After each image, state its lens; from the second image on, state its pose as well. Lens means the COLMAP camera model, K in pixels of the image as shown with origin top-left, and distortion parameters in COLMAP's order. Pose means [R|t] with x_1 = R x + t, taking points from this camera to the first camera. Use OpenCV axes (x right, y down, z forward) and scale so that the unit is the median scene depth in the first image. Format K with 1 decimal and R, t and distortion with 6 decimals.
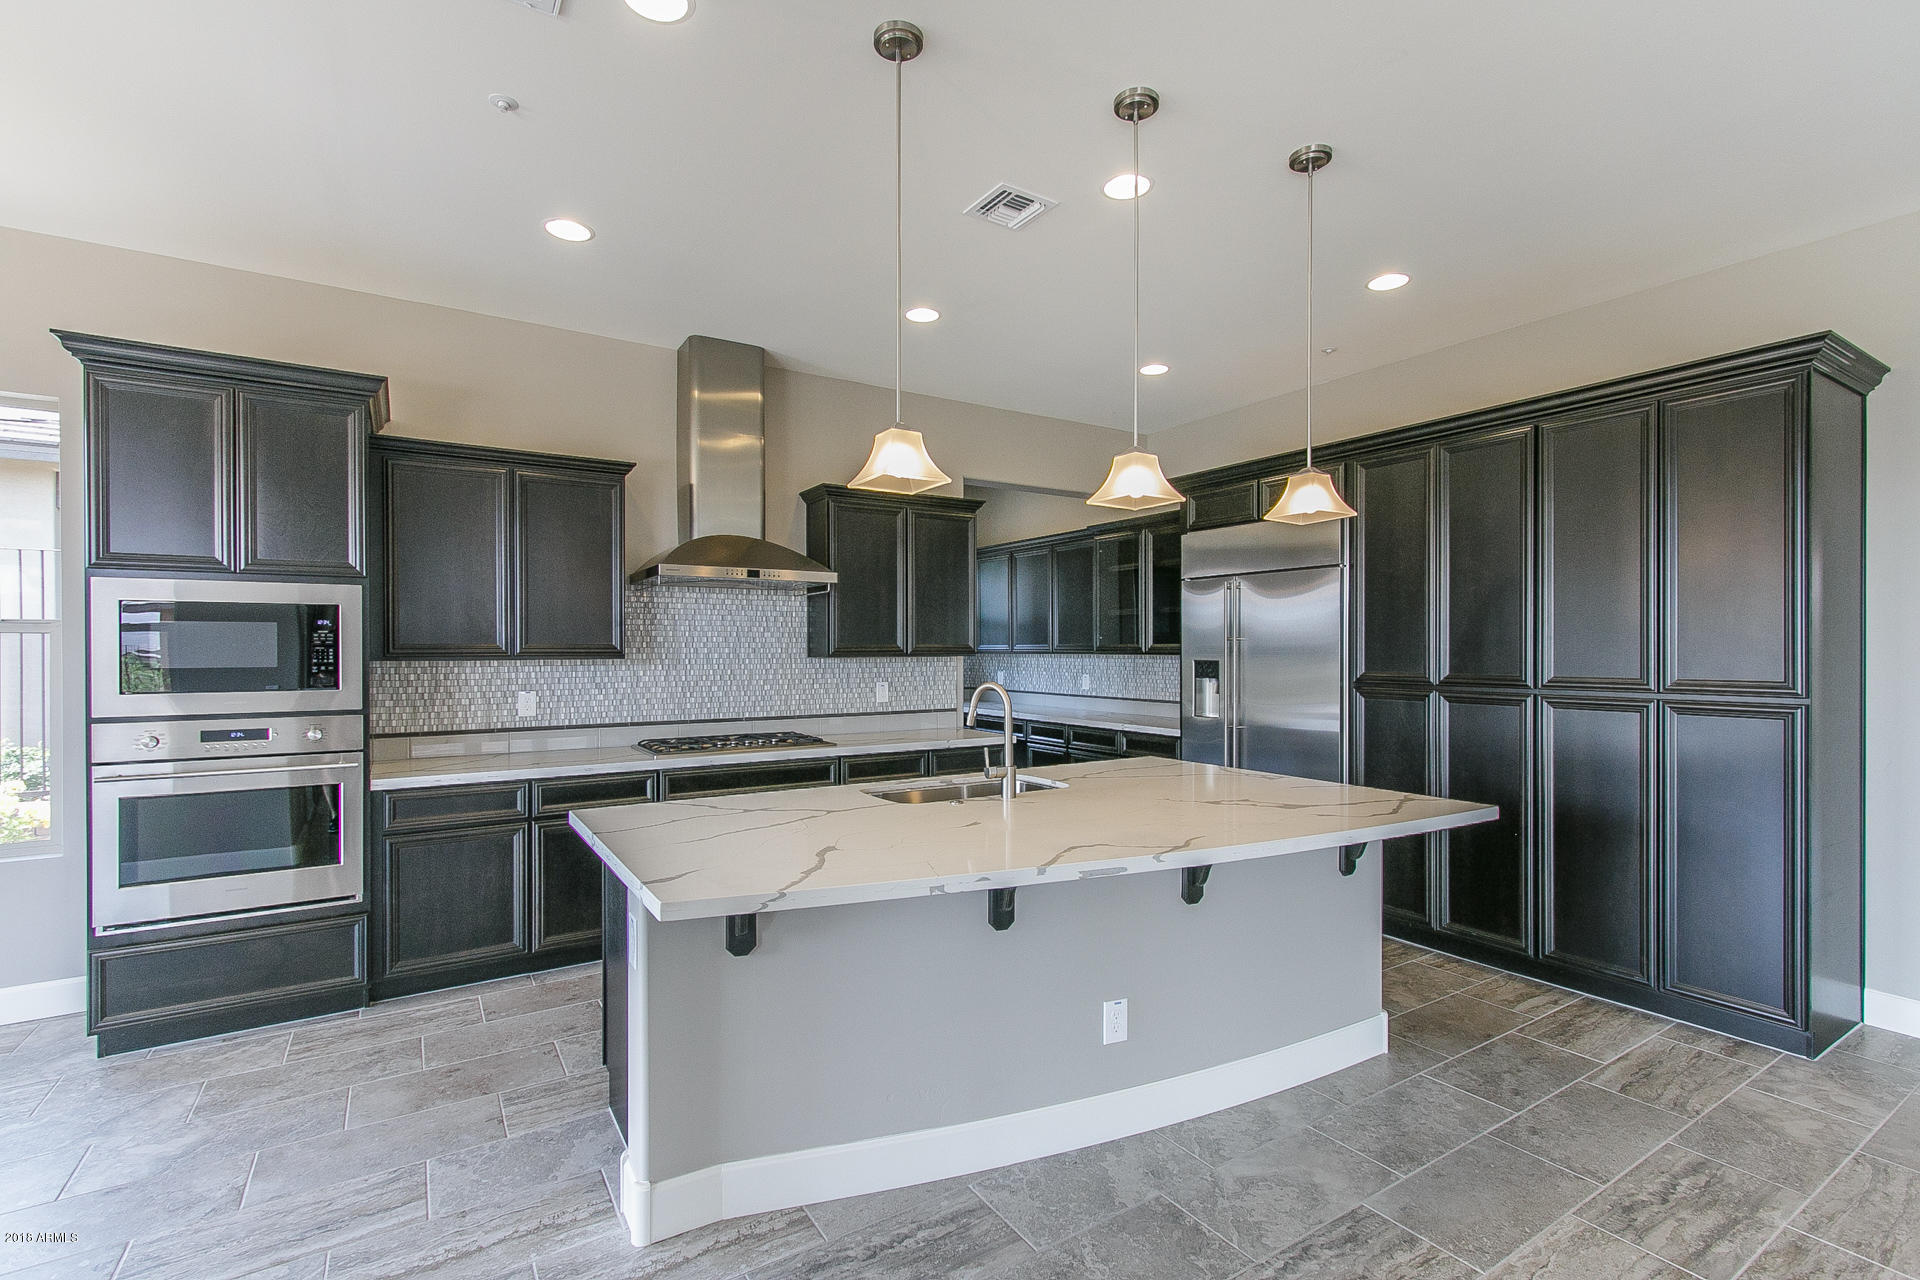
lens RADIAL K [[866.4, 0, 958.9], [0, 866.4, 650.1], [0, 0, 1]] dist [0.003984, -0.001854]
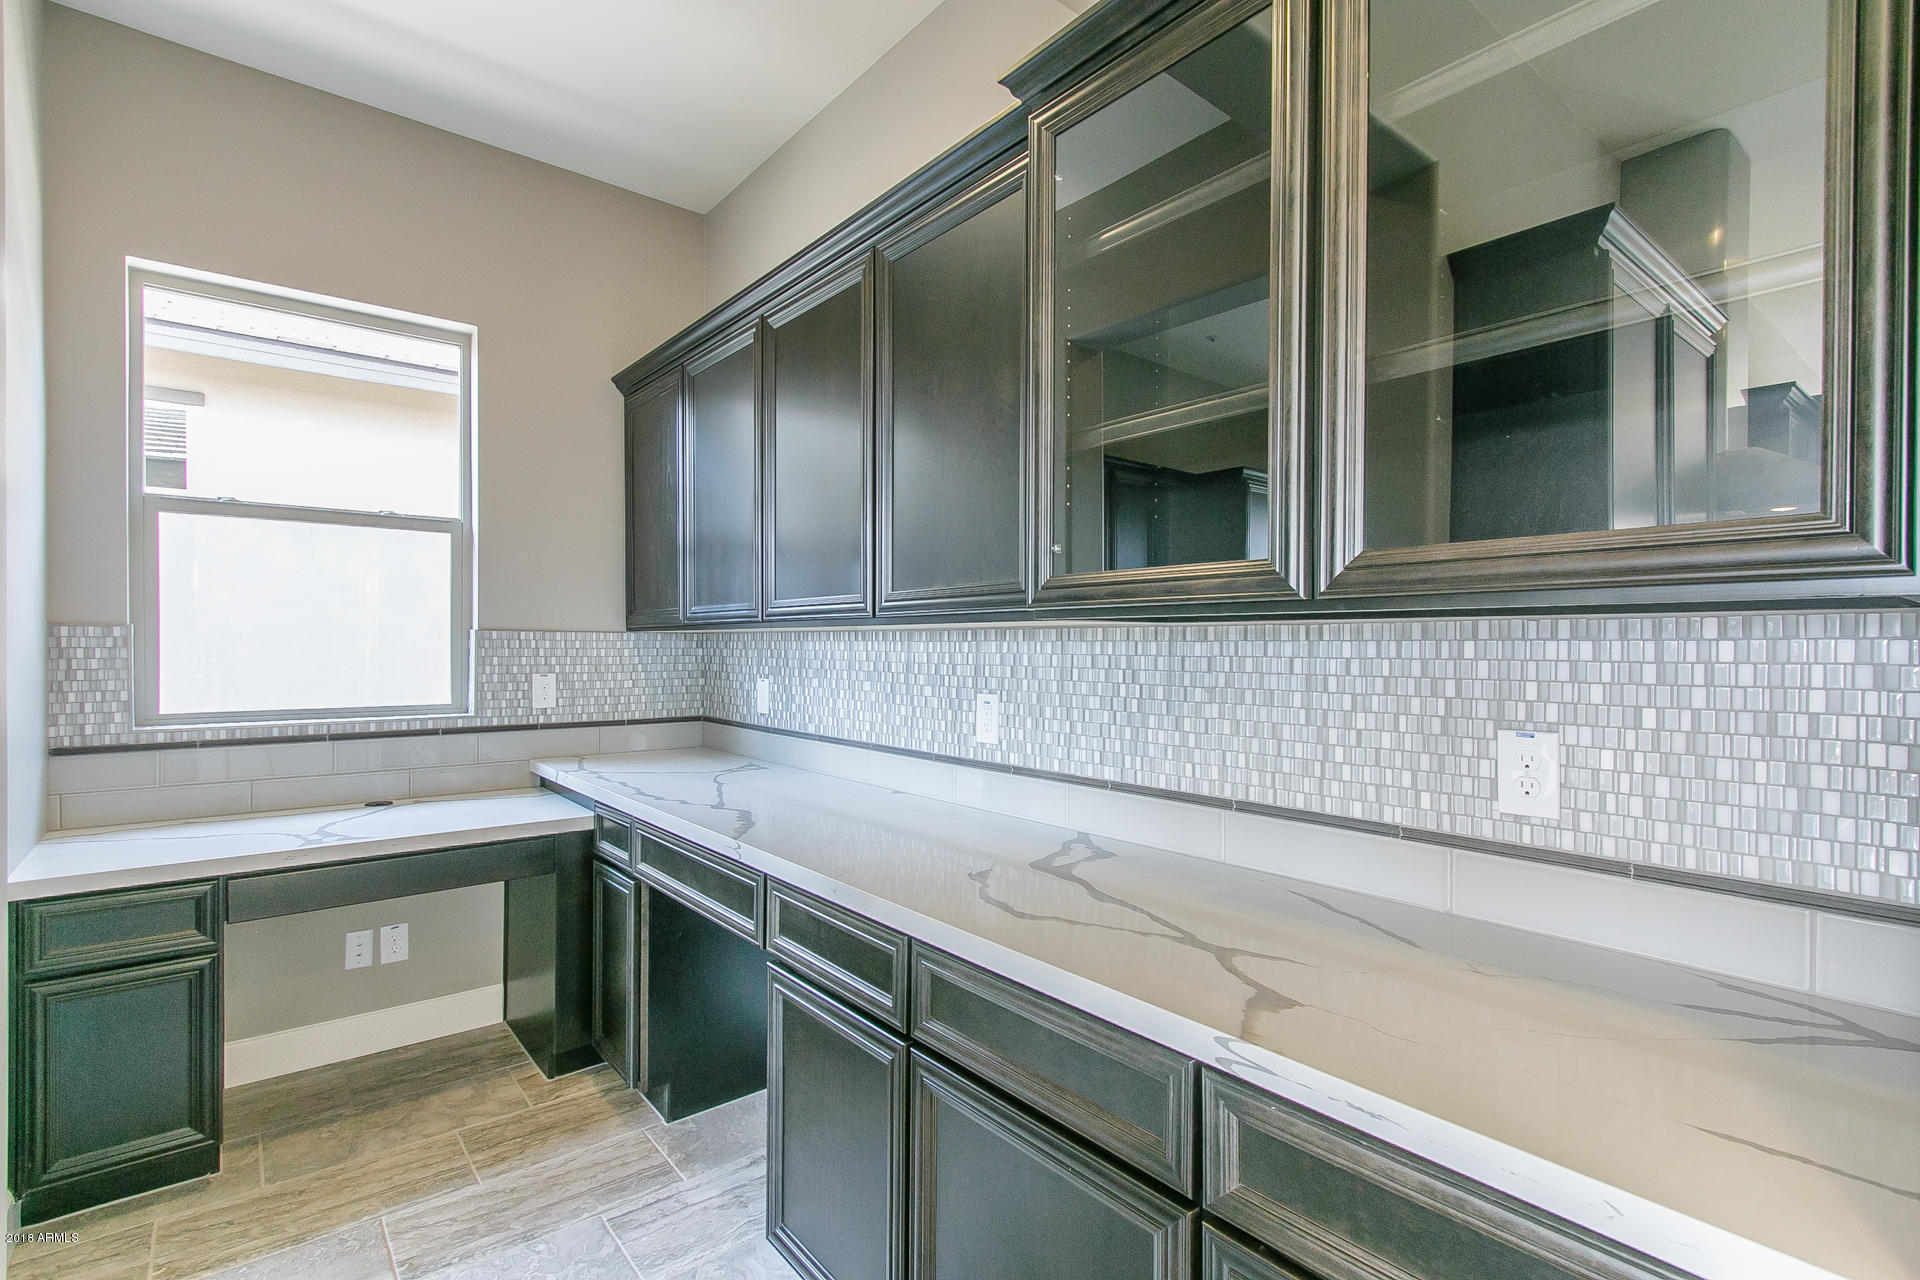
lens RADIAL K [[866.4, 0, 952.0], [0, 866.4, 647.0], [0, 0, 1]] dist [0.003984, -0.001854]
pose [[0.991647, 0.005391, 0.128870, 0.161811], [-0.005185, 0.999985, -0.001932, 0.020397], [-0.128878, 0.001248, 0.991660, 1.193992]]
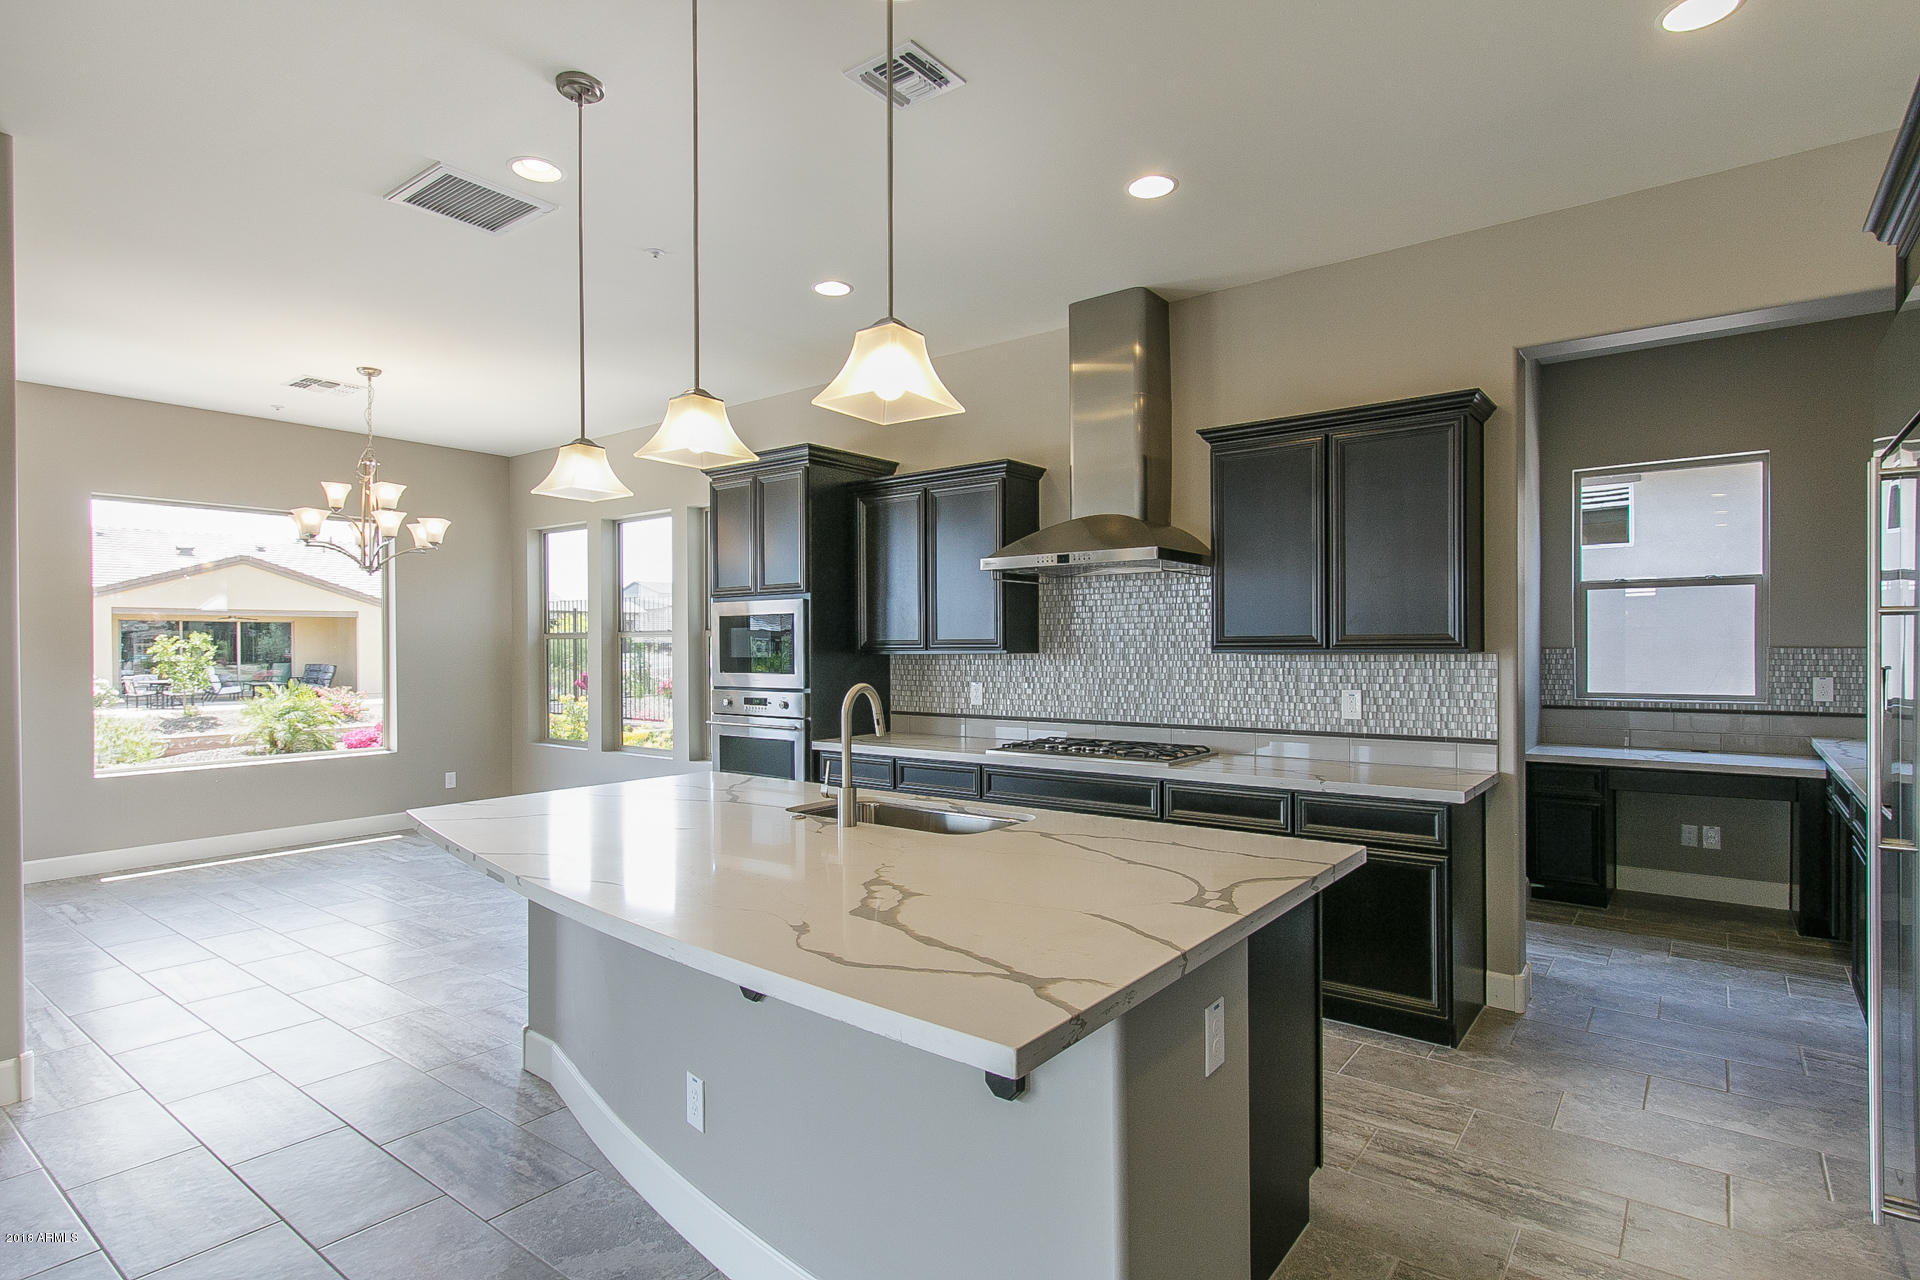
lens RADIAL K [[972.4, 0, 944.1], [0, 972.4, 656.8], [0, 0, 1]] dist [0.004415, -0.000509]
pose [[0.328456, 0.009284, -0.944474, 0.683923], [0.003894, 0.999930, 0.011184, 0.000886], [0.944511, -0.007351, 0.328397, 0.569176]]
